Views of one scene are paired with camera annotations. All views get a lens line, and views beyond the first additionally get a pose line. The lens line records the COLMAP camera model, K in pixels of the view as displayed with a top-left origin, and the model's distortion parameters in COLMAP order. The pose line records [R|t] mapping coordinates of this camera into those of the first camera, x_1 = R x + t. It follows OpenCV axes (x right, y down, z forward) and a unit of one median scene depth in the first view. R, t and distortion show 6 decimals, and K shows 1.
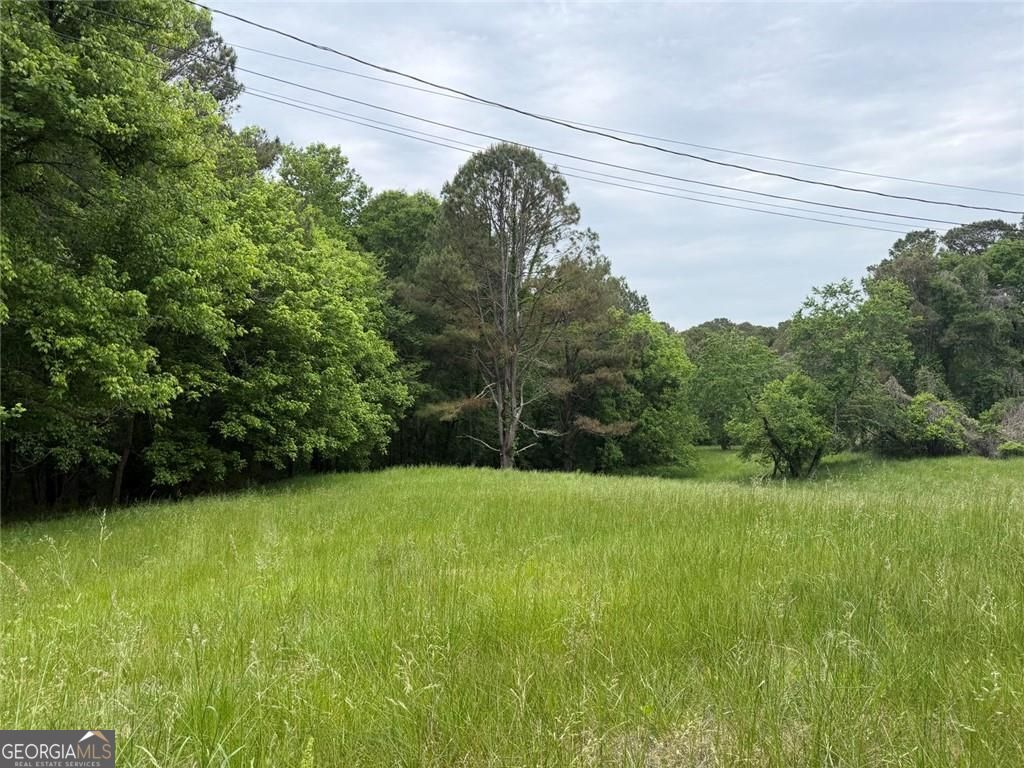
lens RADIAL K [[726.2, 0, 504.0], [0, 726.2, 382.2], [0, 0, 1]] dist [-0.000043, -0.001695]
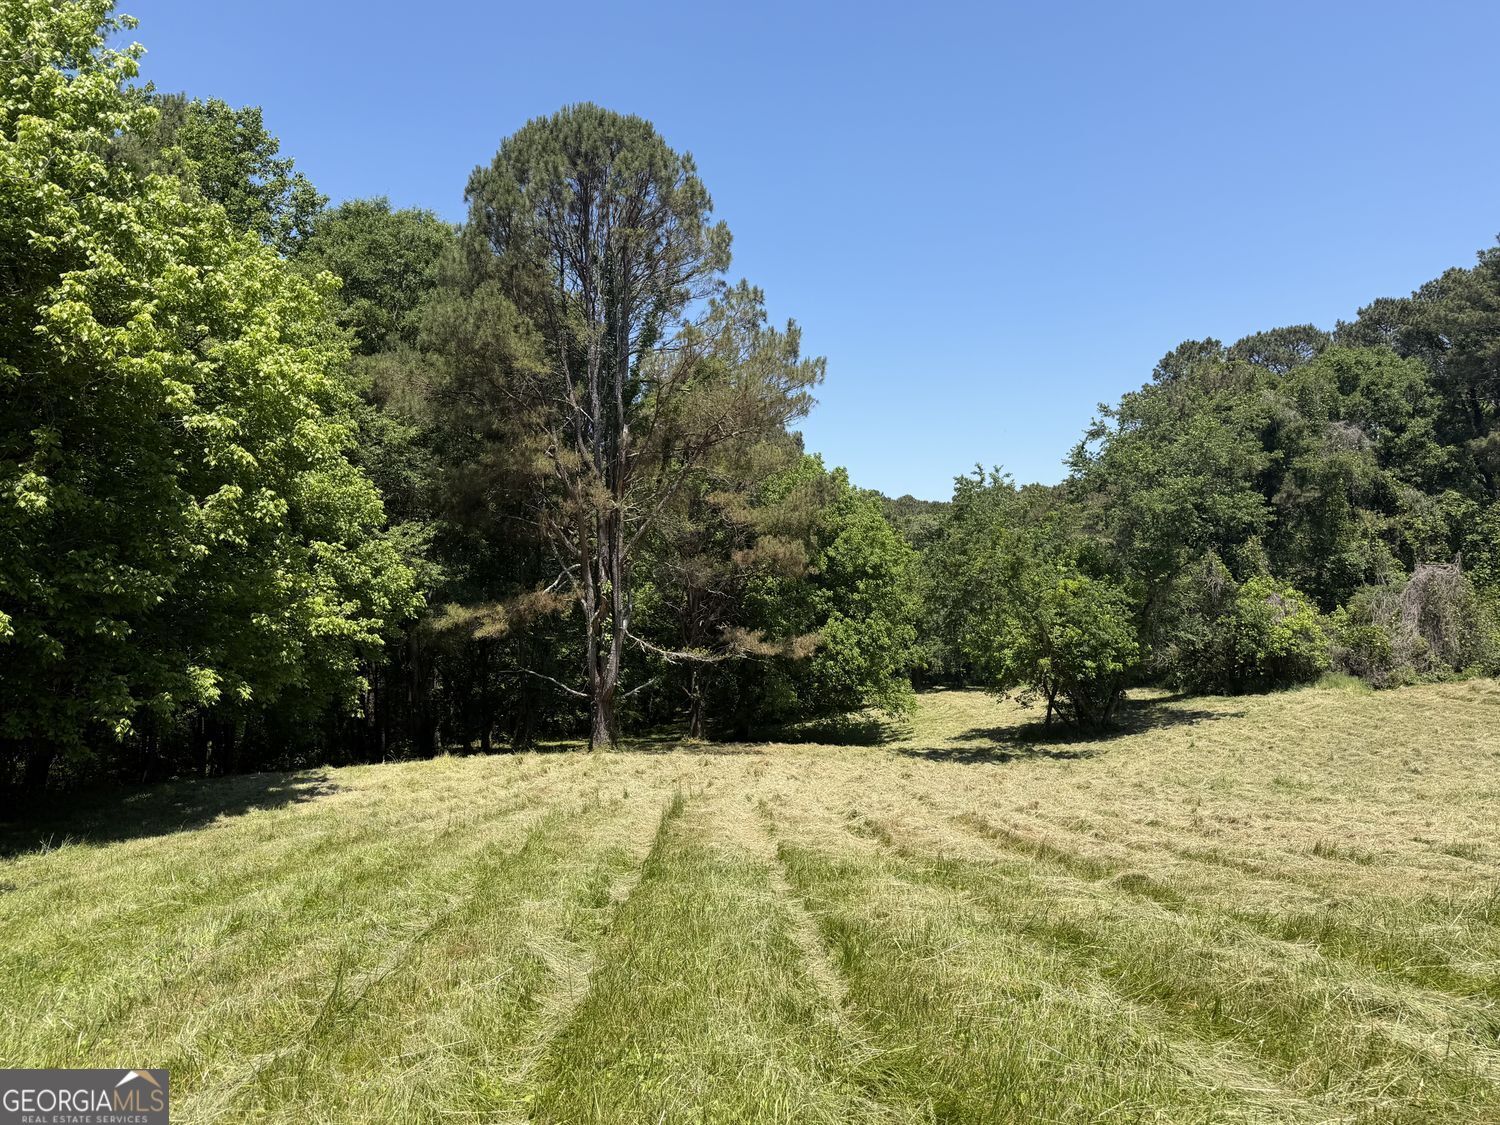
lens RADIAL K [[1065.7, 0, 730.0], [0, 1065.7, 561.3], [0, 0, 1]] dist [0.059129, -0.083702]
pose [[0.981401, -0.011657, 0.191615, -0.046197], [0.018545, 0.999243, -0.034191, 0.023889], [-0.191071, 0.037108, 0.980875, 0.207566]]
